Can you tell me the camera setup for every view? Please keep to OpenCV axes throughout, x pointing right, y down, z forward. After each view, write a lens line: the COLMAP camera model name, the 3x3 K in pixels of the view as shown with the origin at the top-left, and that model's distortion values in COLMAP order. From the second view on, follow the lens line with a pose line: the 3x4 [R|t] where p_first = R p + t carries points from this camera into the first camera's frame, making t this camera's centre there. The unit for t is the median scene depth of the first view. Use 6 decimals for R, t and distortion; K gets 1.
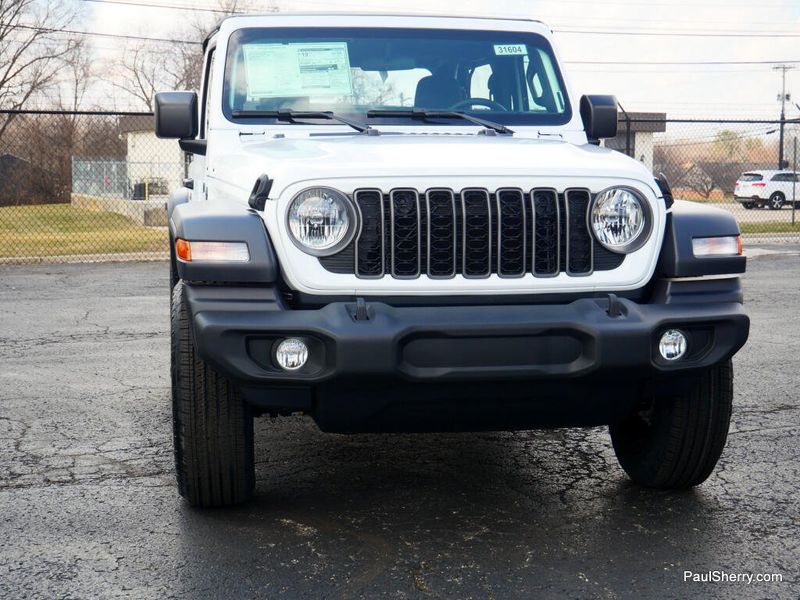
lens RADIAL K [[1307.6, 0, 400.0], [0, 1307.6, 300.0], [0, 0, 1]] dist [0.020161, 0.059773]
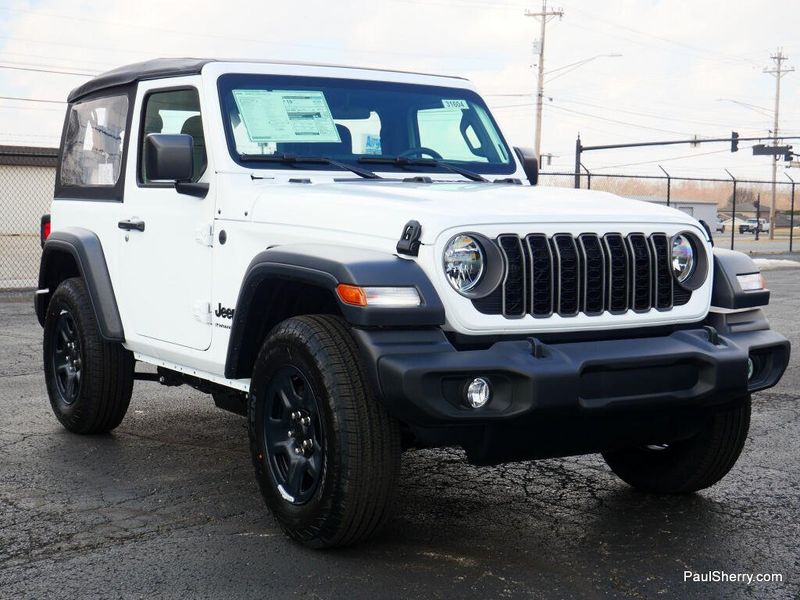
lens RADIAL K [[1209.6, 0, 400.0], [0, 1209.6, 300.0], [0, 0, 1]] dist [-0.002342, -0.011561]
pose [[0.927580, -0.021105, 0.373029, -0.463580], [0.029407, 0.999430, -0.016579, -0.017253], [-0.372467, 0.026348, 0.927672, 0.115417]]
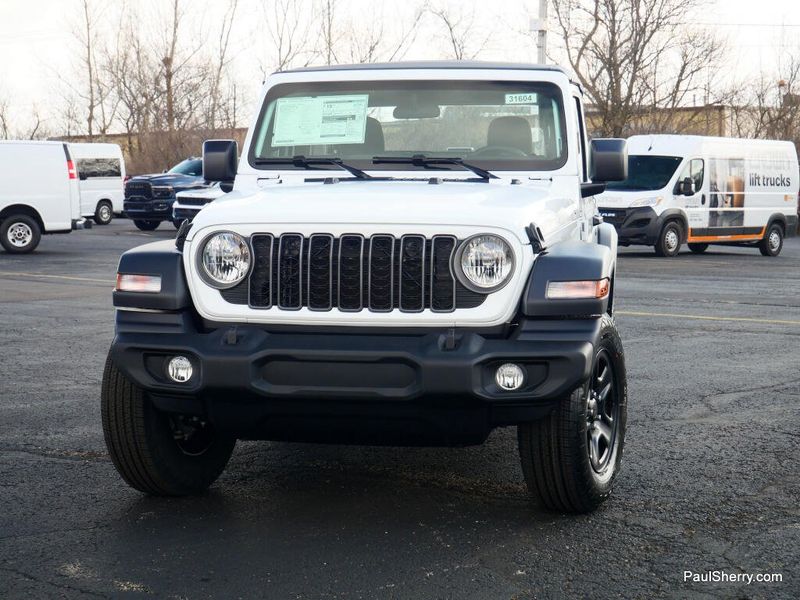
lens RADIAL K [[1516.2, 0, 400.0], [0, 1516.2, 300.0], [0, 0, 1]] dist [-0.051301, 0.008712]
pose [[0.952500, 0.029103, -0.303145, 0.498896], [-0.036029, 0.999201, -0.017276, -0.005215], [0.302400, 0.027378, 0.952788, -0.260950]]
